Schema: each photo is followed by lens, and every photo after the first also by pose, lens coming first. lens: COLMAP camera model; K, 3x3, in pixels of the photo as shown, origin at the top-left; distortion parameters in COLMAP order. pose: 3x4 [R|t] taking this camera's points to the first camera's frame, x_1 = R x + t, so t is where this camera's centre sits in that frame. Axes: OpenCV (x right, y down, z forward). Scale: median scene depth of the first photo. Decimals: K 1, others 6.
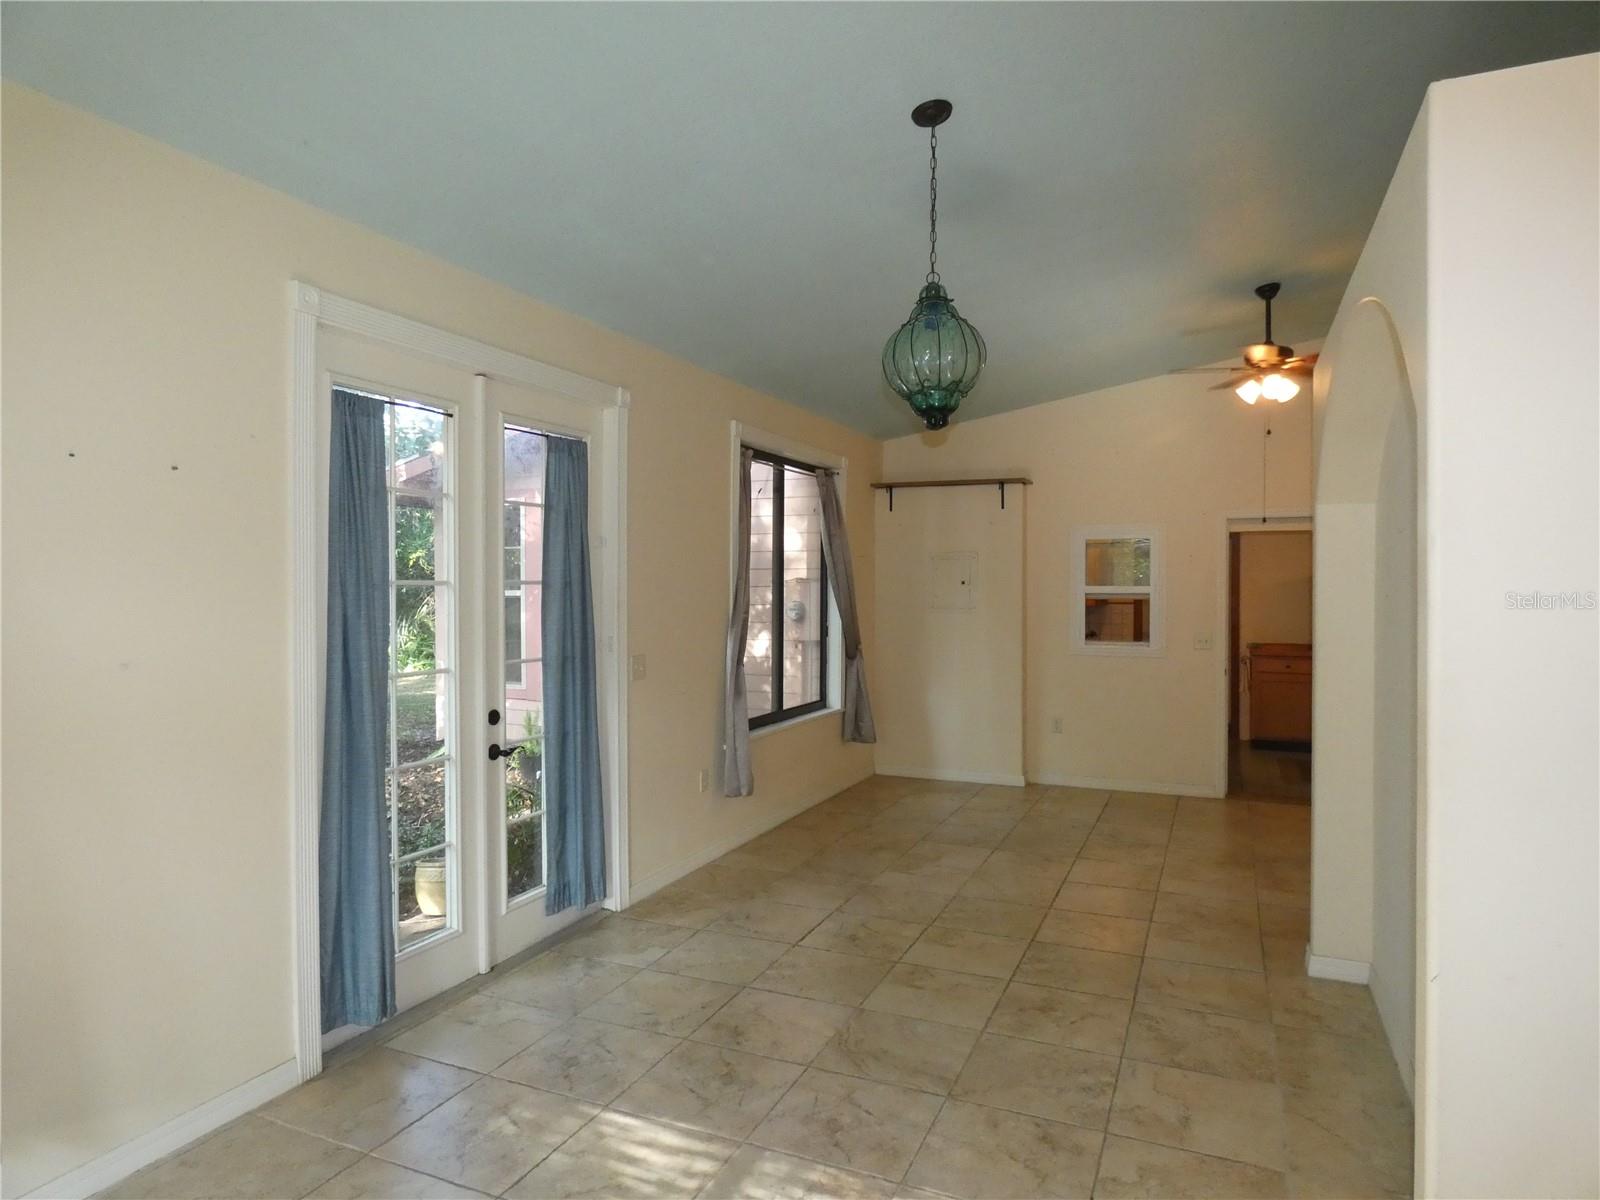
lens RADIAL K [[955.9, 0, 800.0], [0, 955.9, 600.0], [0, 0, 1]] dist [-0.001650, 0.000684]
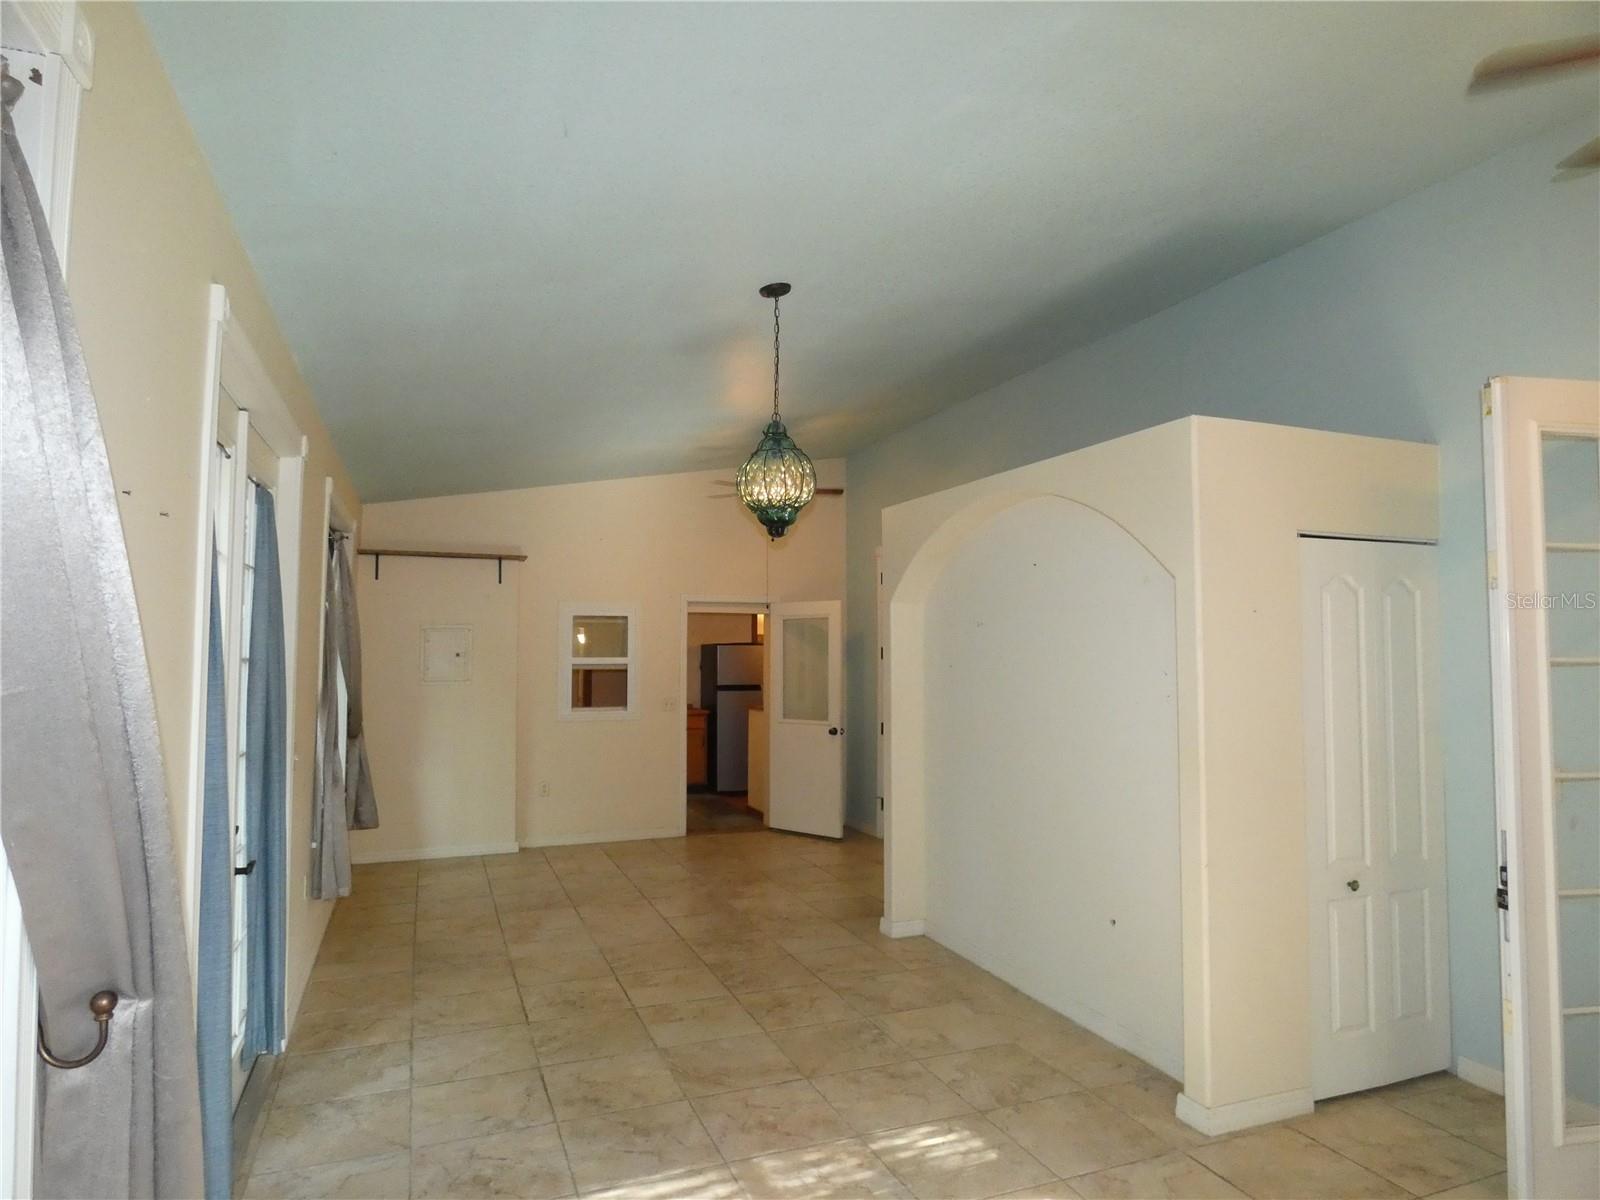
lens RADIAL K [[956.7, 0, 803.3], [0, 956.7, 610.8], [0, 0, 1]] dist [-0.000662, -0.000077]
pose [[0.702389, 0.031239, 0.711108, -0.566241], [0.010523, 0.998472, -0.054257, -0.011759], [-0.711716, 0.045593, 0.700986, 0.083597]]
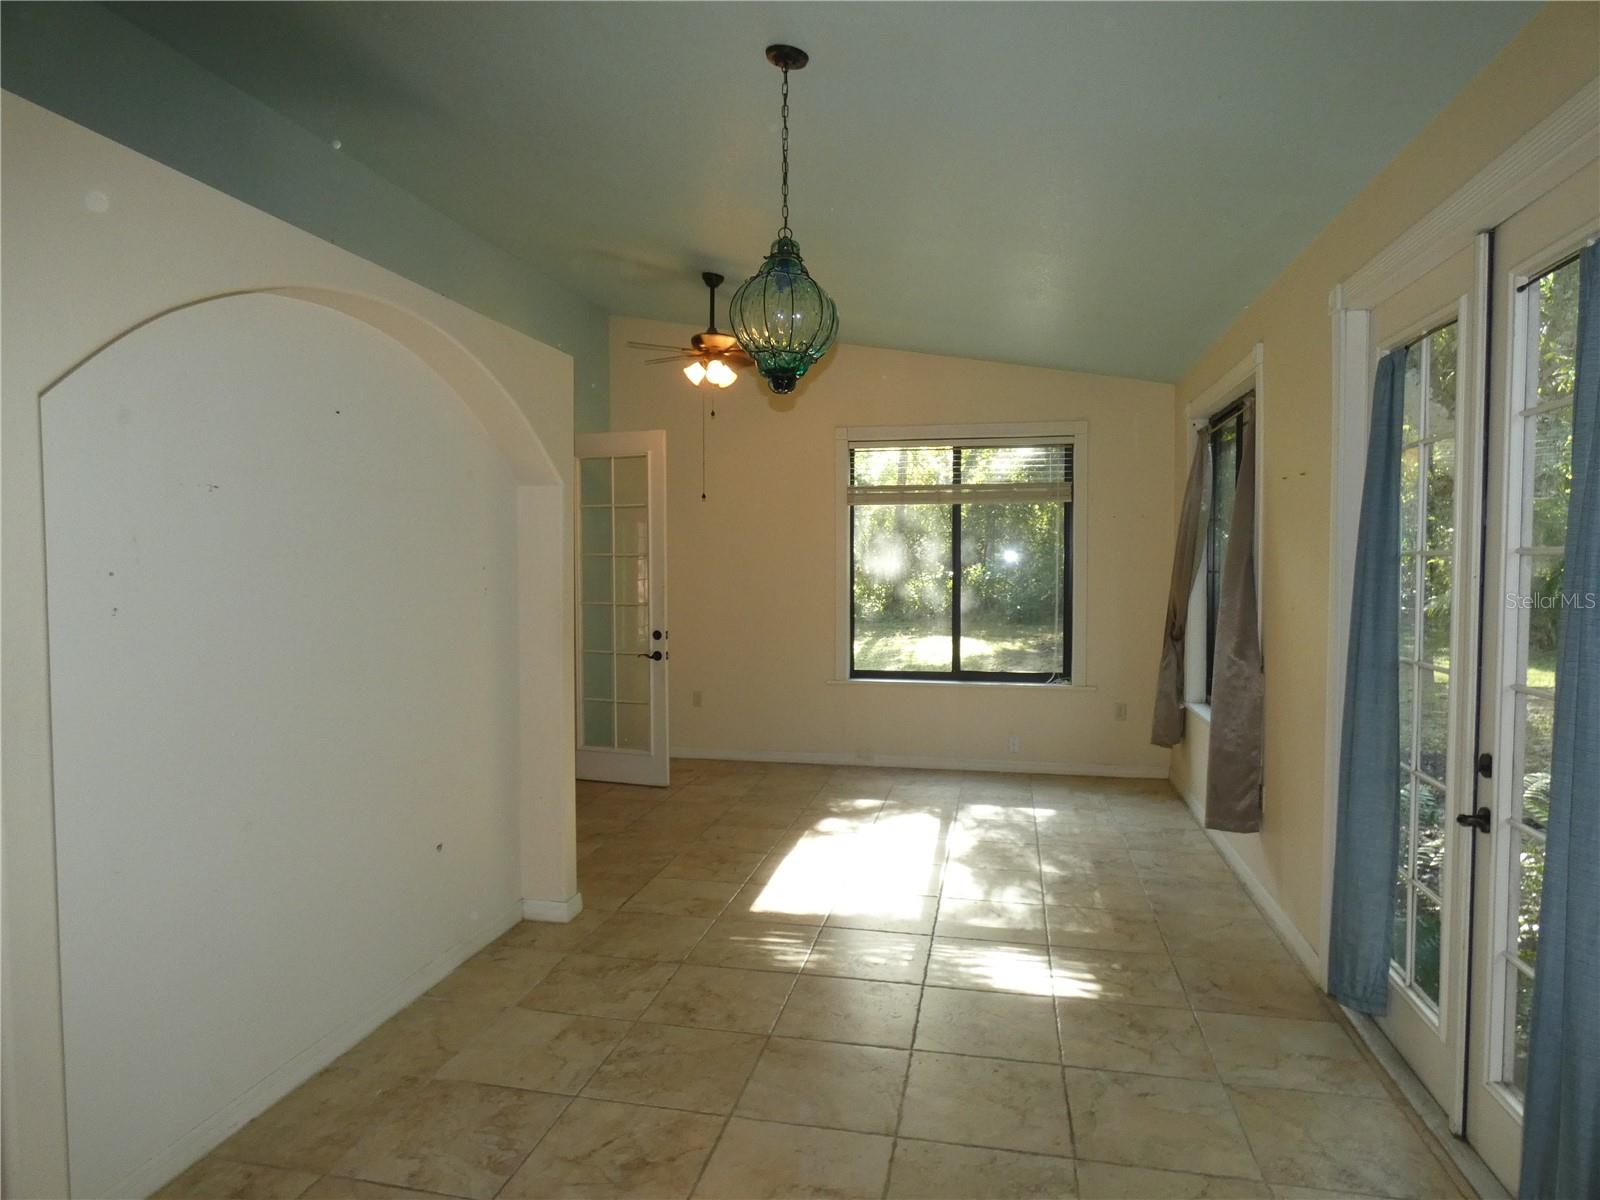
lens RADIAL K [[955.9, 0, 800.0], [0, 955.9, 600.0], [0, 0, 1]] dist [-0.001650, 0.000684]
pose [[-0.978860, 0.011491, -0.204208, 0.254287], [-0.001137, 0.998099, 0.061615, -0.024182], [0.204528, 0.060544, -0.976987, 1.536376]]
